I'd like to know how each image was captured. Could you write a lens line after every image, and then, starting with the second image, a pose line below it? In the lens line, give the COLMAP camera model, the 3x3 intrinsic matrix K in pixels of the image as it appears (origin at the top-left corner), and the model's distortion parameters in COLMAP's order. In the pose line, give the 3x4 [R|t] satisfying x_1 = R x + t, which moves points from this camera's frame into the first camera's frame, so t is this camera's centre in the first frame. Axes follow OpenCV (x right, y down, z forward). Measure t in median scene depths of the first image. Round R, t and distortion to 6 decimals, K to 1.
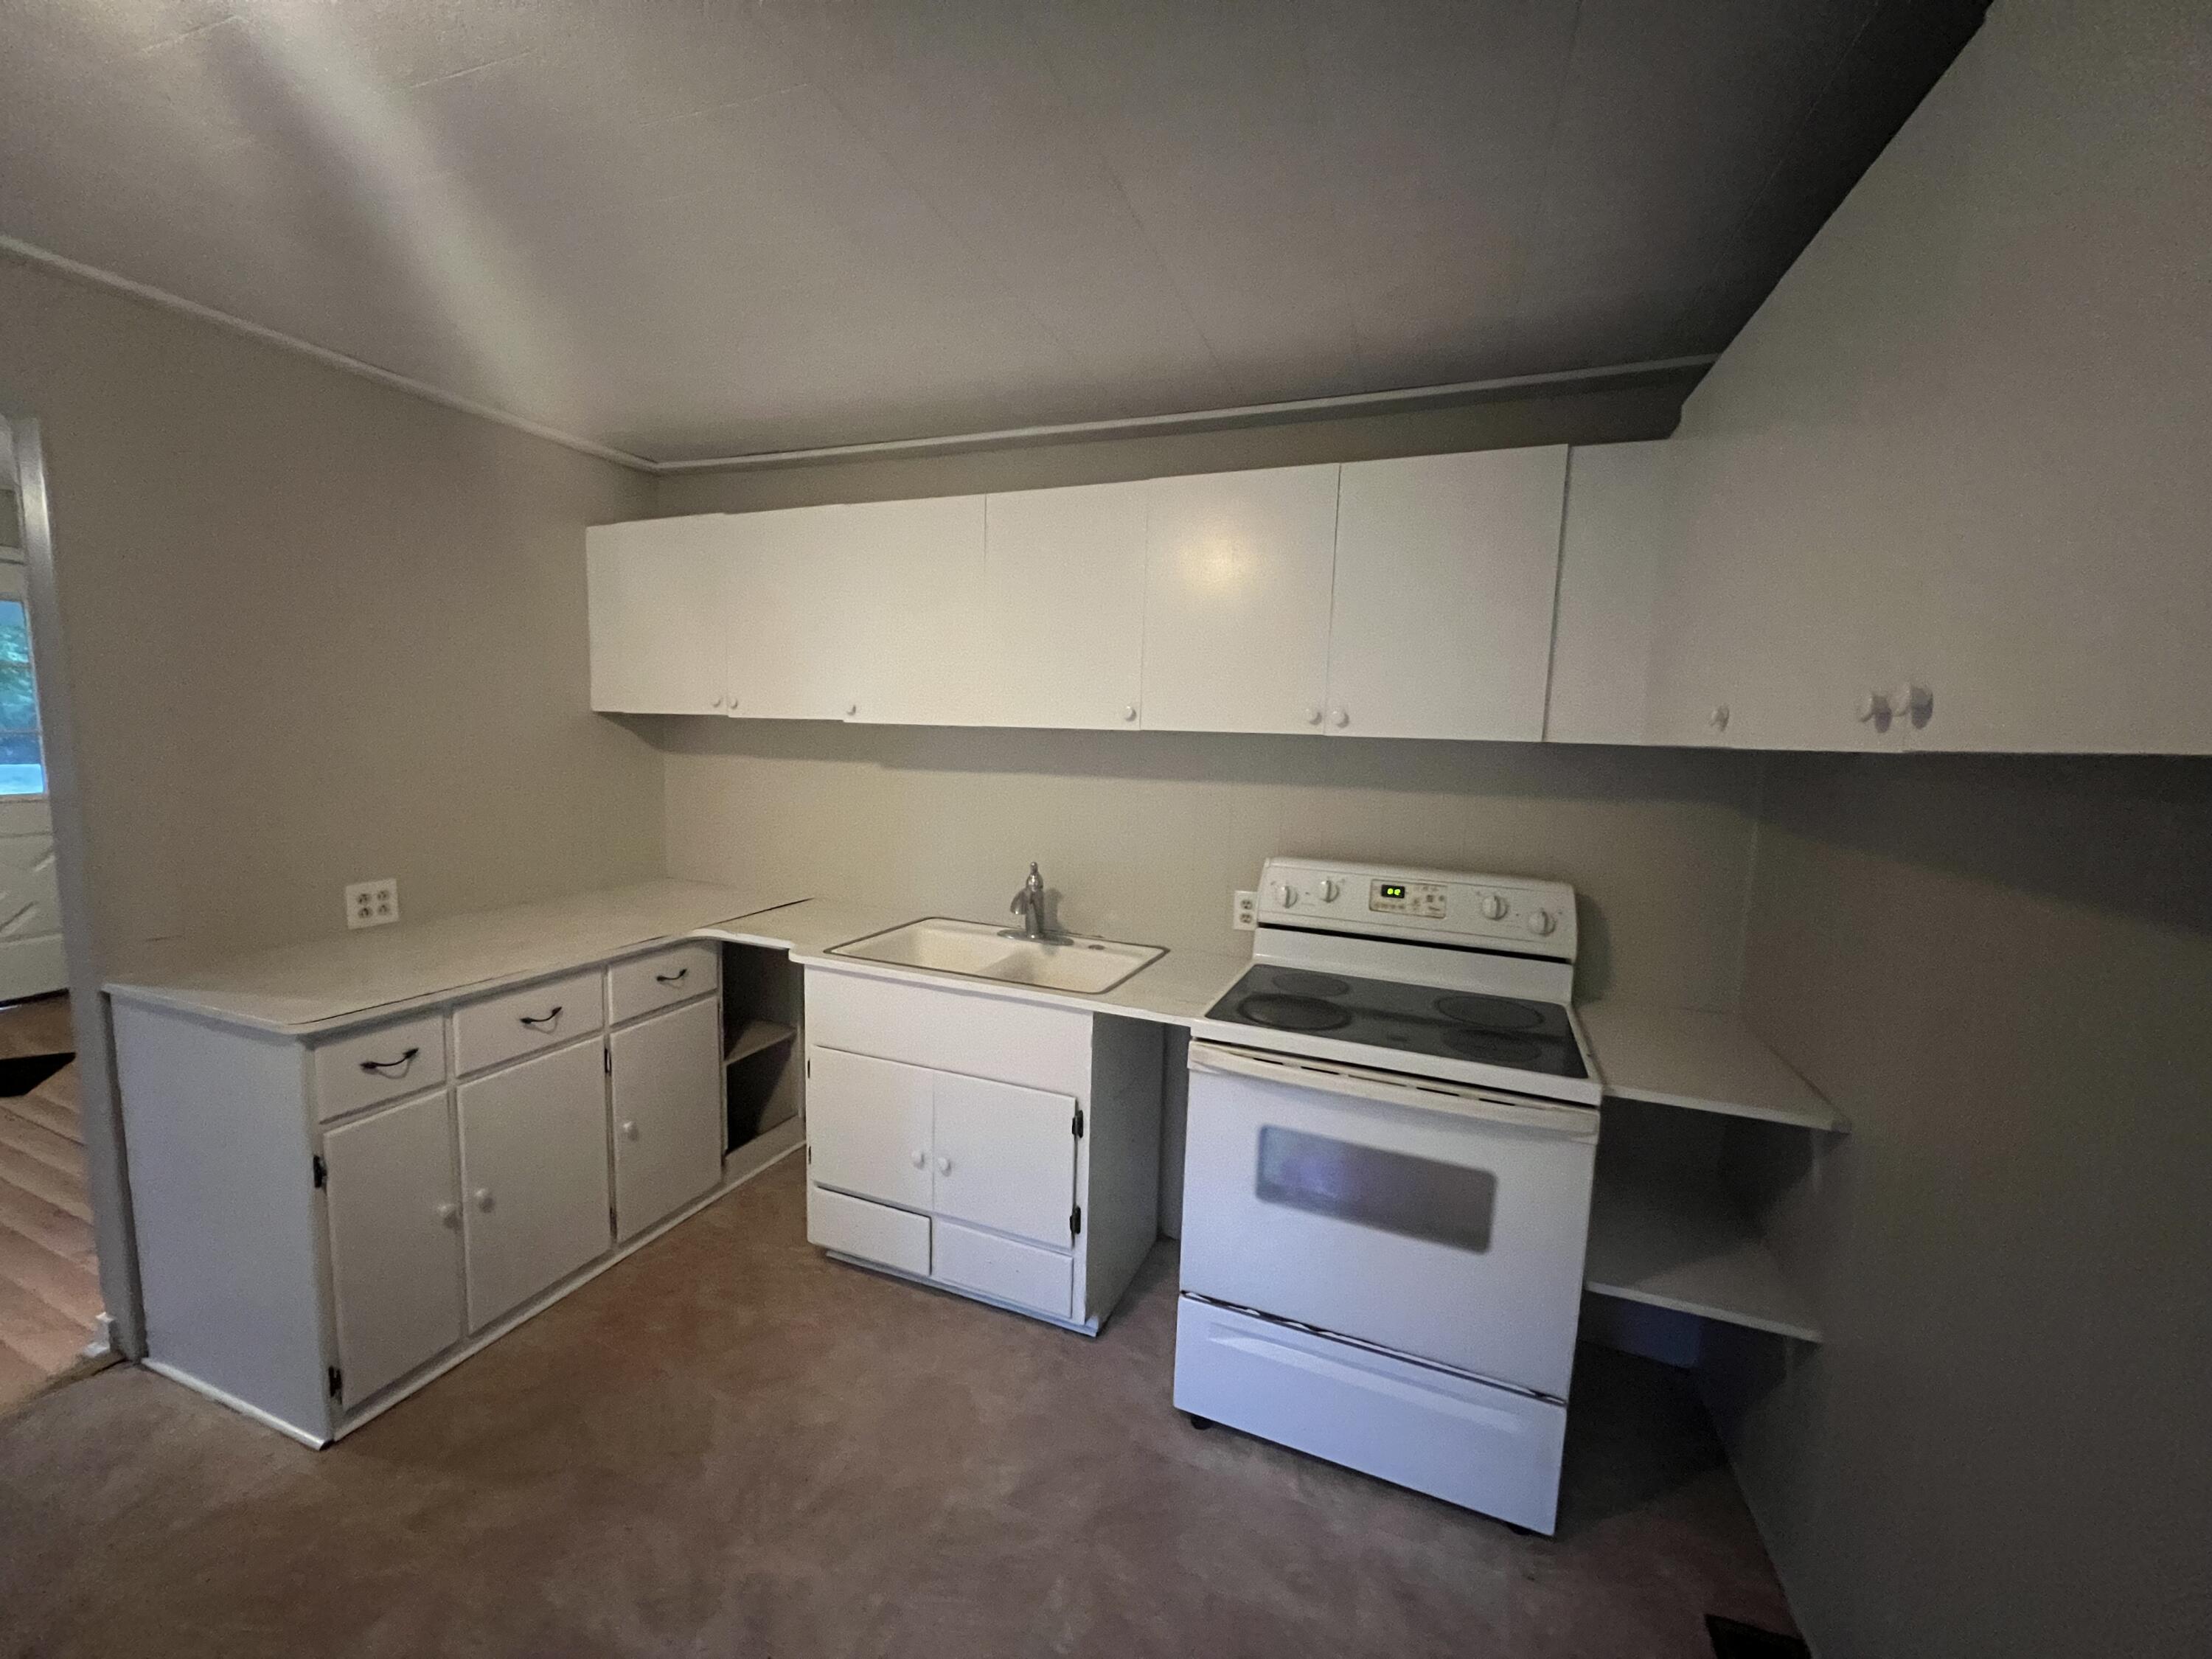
lens RADIAL K [[885.8, 0, 1103.3], [0, 885.8, 835.9], [0, 0, 1]] dist [-0.000672, -0.000095]
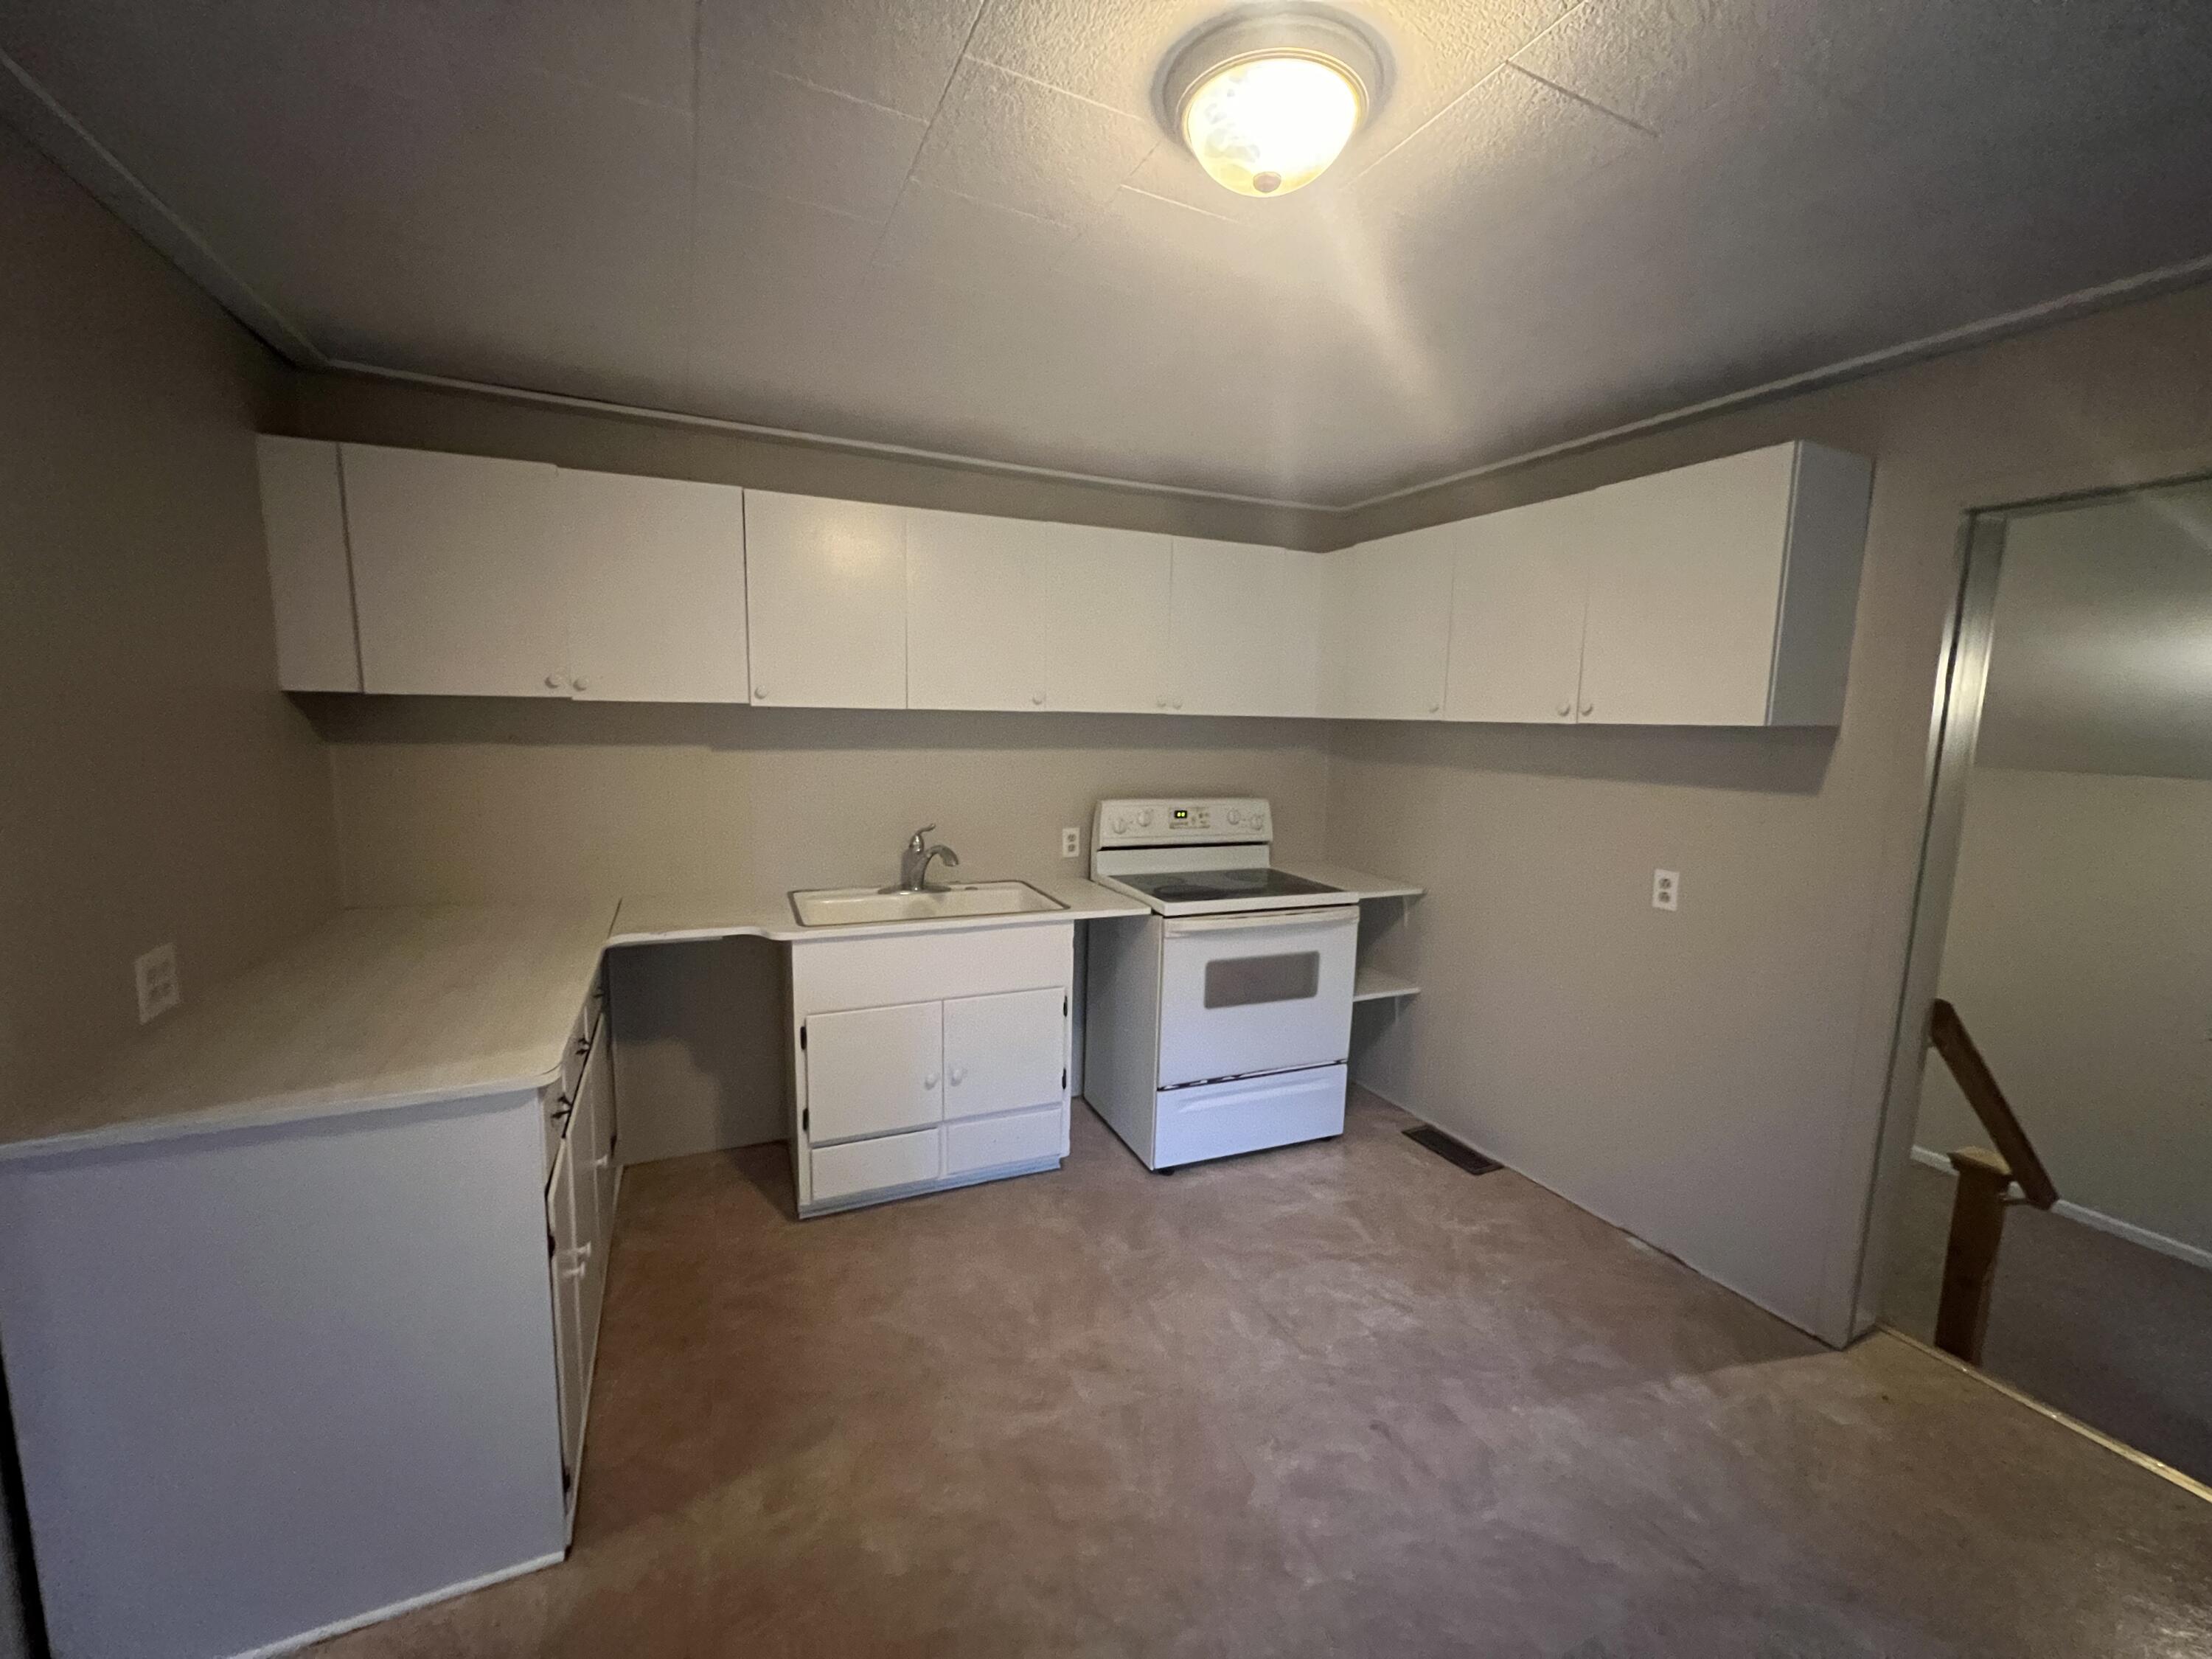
lens RADIAL K [[885.8, 0, 1104.8], [0, 885.8, 831.2], [0, 0, 1]] dist [-0.000672, -0.000095]
pose [[0.699585, -0.107602, 0.706401, -0.908351], [0.082858, 0.994144, 0.069373, -0.027969], [-0.709729, 0.009999, 0.704404, 0.006245]]
